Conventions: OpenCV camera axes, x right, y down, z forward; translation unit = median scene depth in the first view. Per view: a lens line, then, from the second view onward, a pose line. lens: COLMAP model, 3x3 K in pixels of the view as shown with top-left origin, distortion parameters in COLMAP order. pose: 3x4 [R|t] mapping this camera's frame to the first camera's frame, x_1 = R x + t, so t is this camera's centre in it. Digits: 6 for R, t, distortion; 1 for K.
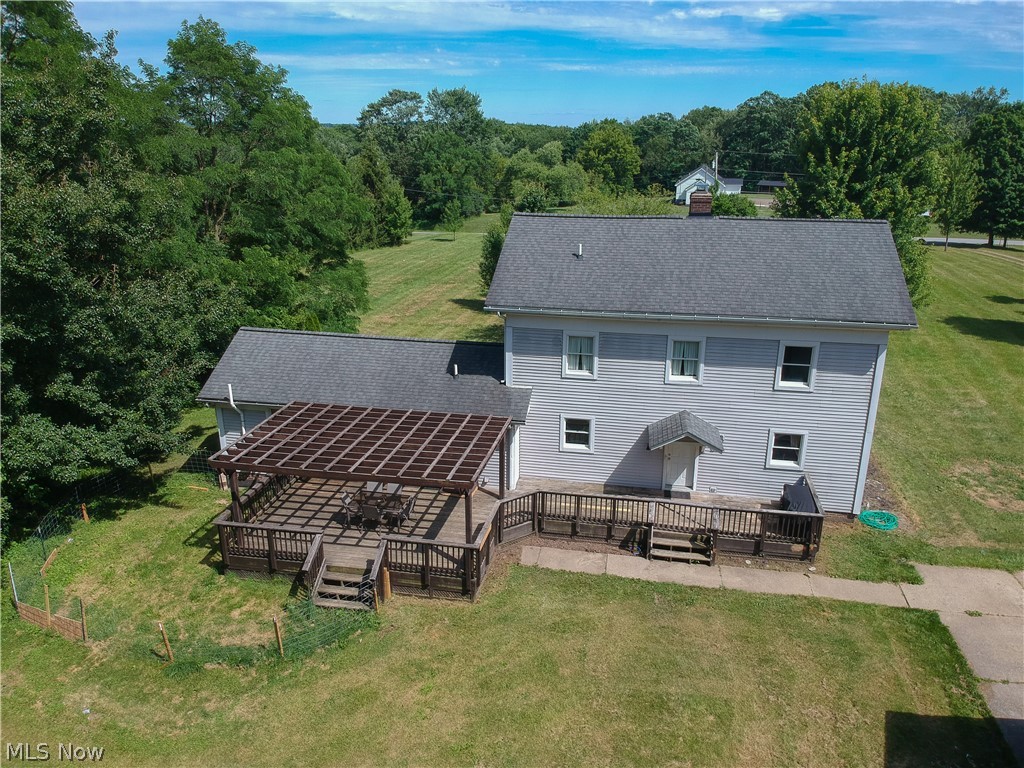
lens RADIAL K [[751.5, 0, 519.6], [0, 751.5, 389.2], [0, 0, 1]] dist [0.105130, -0.185643]
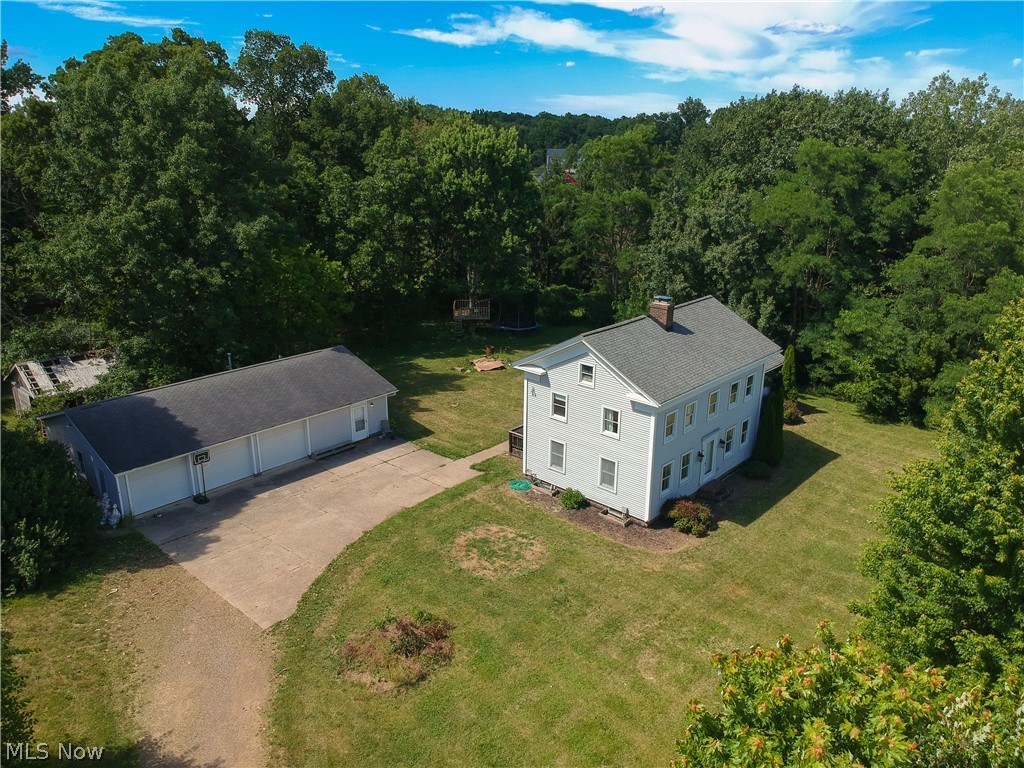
lens RADIAL K [[751.5, 0, 519.6], [0, 751.5, 389.2], [0, 0, 1]] dist [0.105130, -0.185643]
pose [[-0.527980, 0.266929, -0.806217, 1.911838], [-0.289235, 0.836050, 0.466222, -0.850952], [0.798486, 0.479342, -0.364212, 1.636615]]
